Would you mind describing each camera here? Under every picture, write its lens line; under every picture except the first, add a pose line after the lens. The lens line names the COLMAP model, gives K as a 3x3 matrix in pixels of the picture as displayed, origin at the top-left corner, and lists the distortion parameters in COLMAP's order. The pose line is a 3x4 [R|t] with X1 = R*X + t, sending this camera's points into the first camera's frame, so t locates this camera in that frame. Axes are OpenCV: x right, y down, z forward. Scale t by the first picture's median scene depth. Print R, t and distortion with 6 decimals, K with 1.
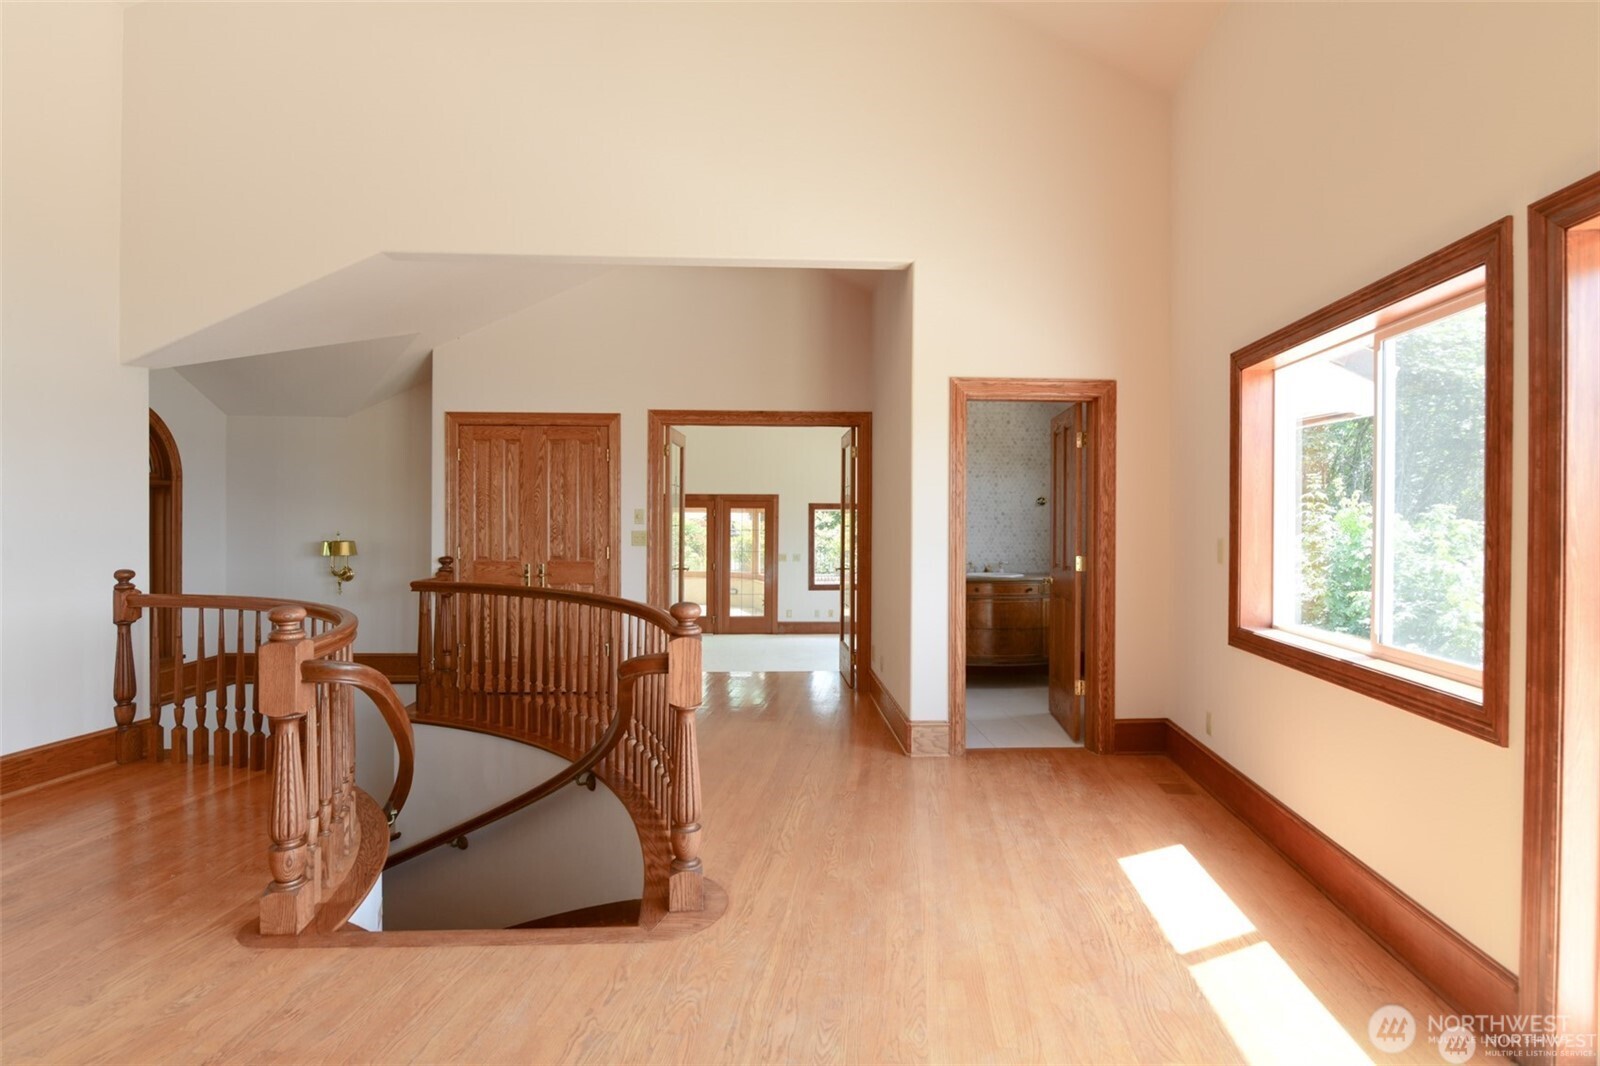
lens RADIAL K [[776.9, 0, 800.6], [0, 776.9, 521.6], [0, 0, 1]] dist [-0.005634, -0.001307]
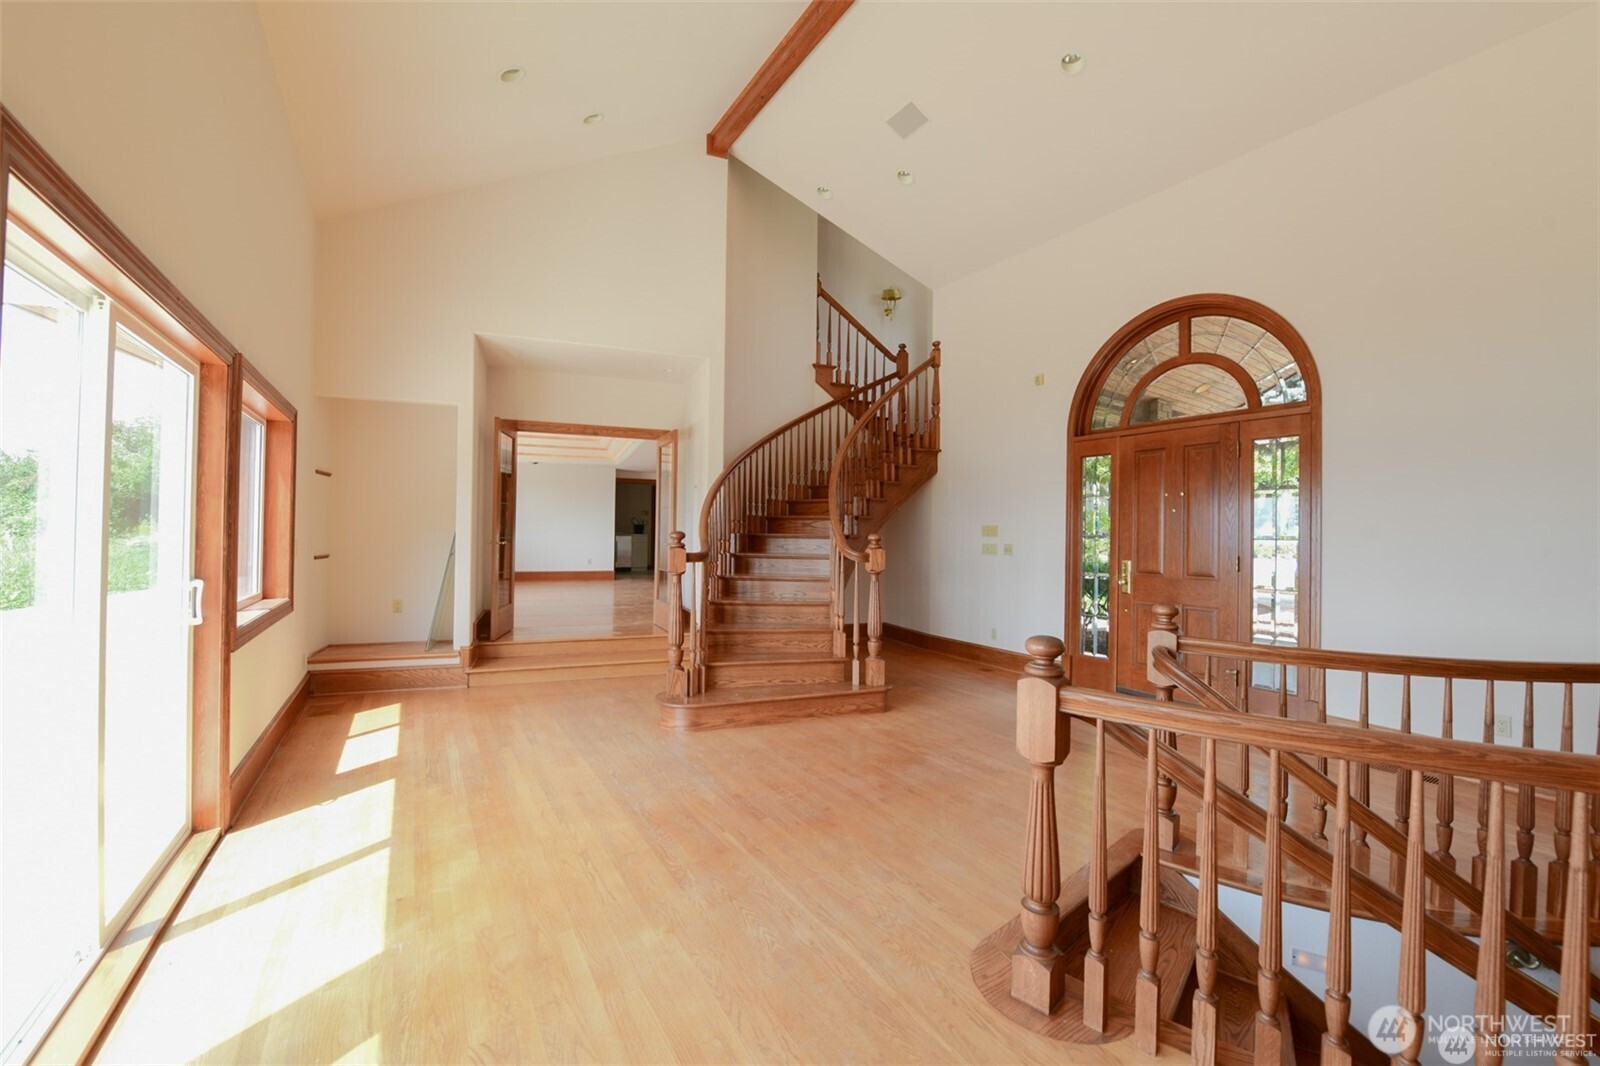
lens RADIAL K [[637.7, 0, 802.4], [0, 637.7, 526.0], [0, 0, 1]] dist [-0.013419, -0.003616]
pose [[-0.776768, -0.021368, -0.629424, 0.225168], [-0.020112, 0.999756, -0.009119, -0.001158], [0.629465, 0.005576, -0.777009, 0.626857]]
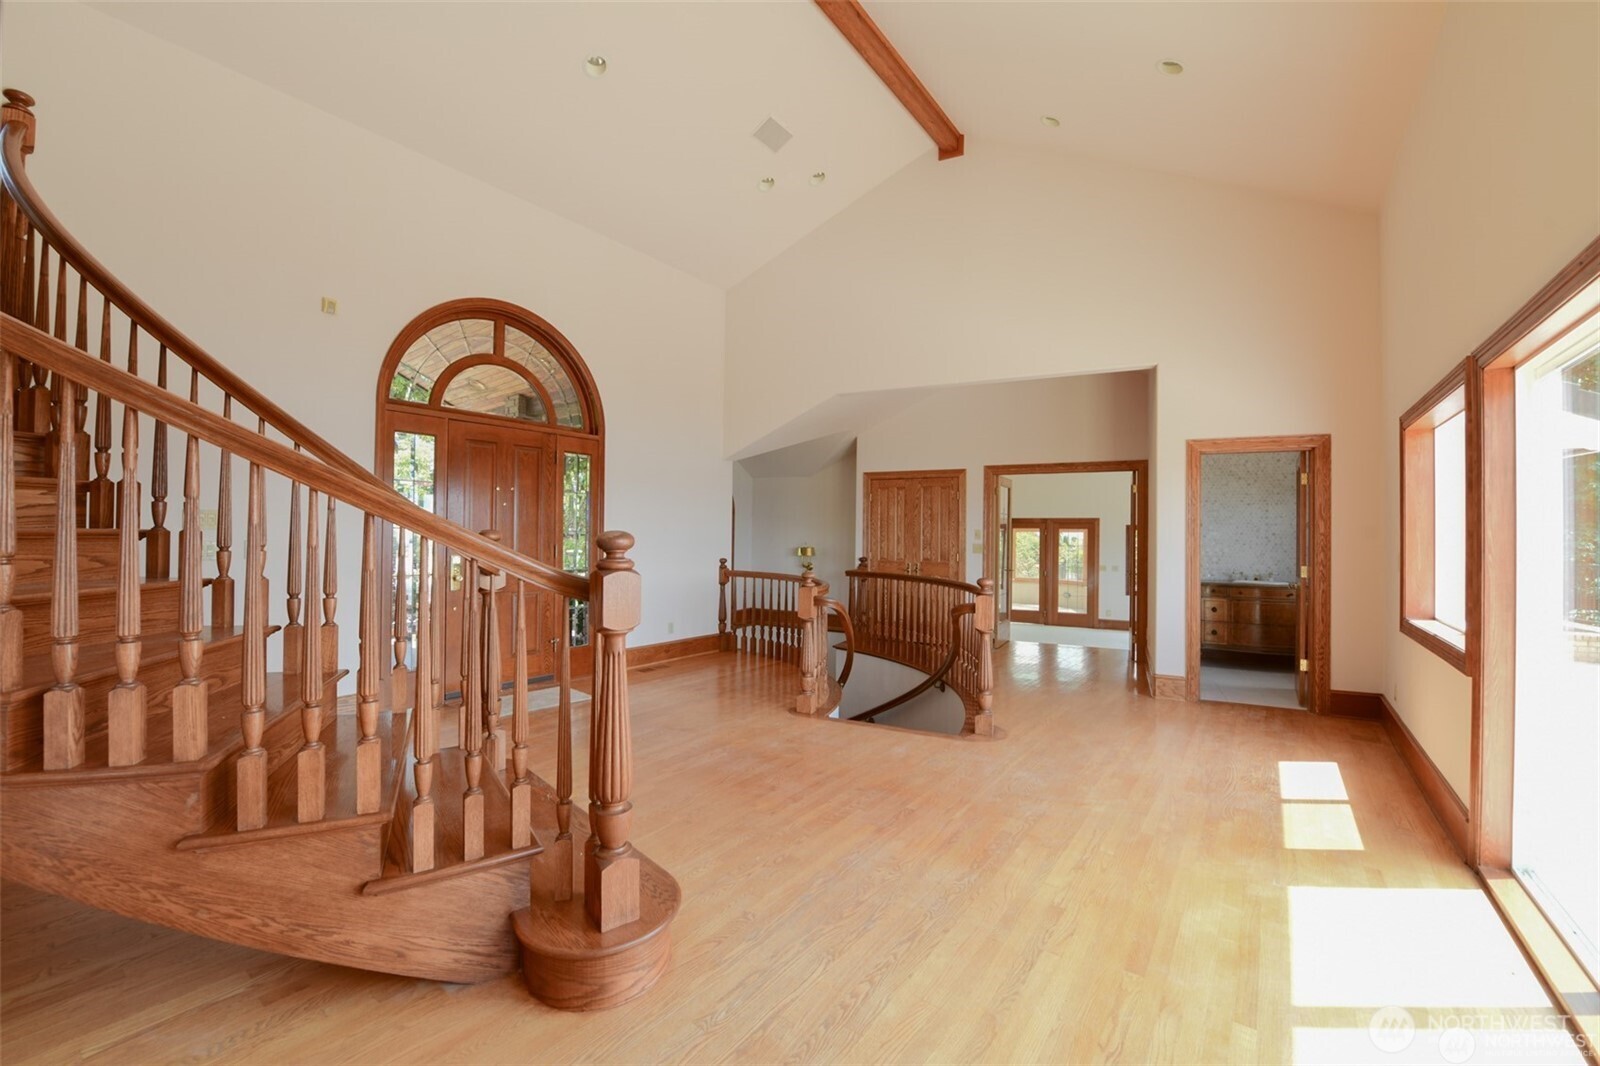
lens RADIAL K [[637.7, 0, 802.4], [0, 637.7, 526.0], [0, 0, 1]] dist [-0.013419, -0.003616]
pose [[0.874425, -0.000169, -0.485161, 0.104489], [-0.009974, 0.999782, -0.018324, 0.003255], [0.485059, 0.020861, 0.874233, -0.287459]]
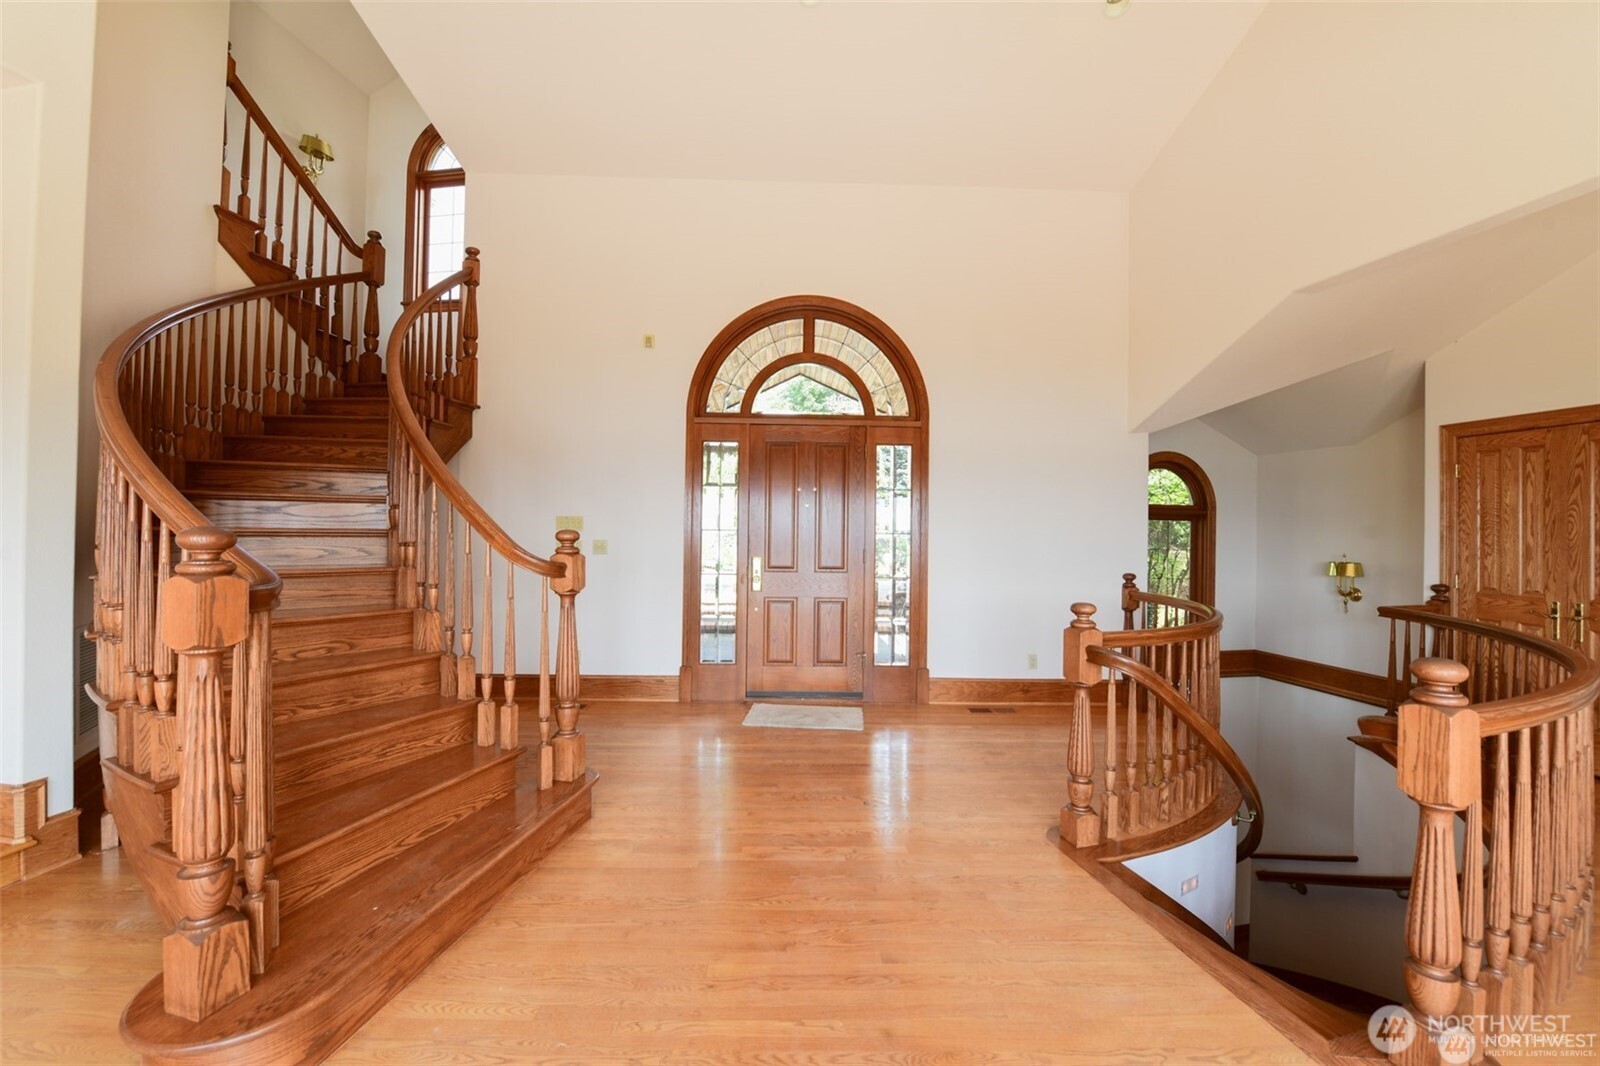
lens RADIAL K [[637.7, 0, 802.4], [0, 637.7, 526.0], [0, 0, 1]] dist [-0.013419, -0.003616]
pose [[0.151212, -0.009626, -0.988454, 0.155294], [-0.017964, 0.999761, -0.012485, -0.000726], [0.988338, 0.019645, 0.151003, 0.149311]]
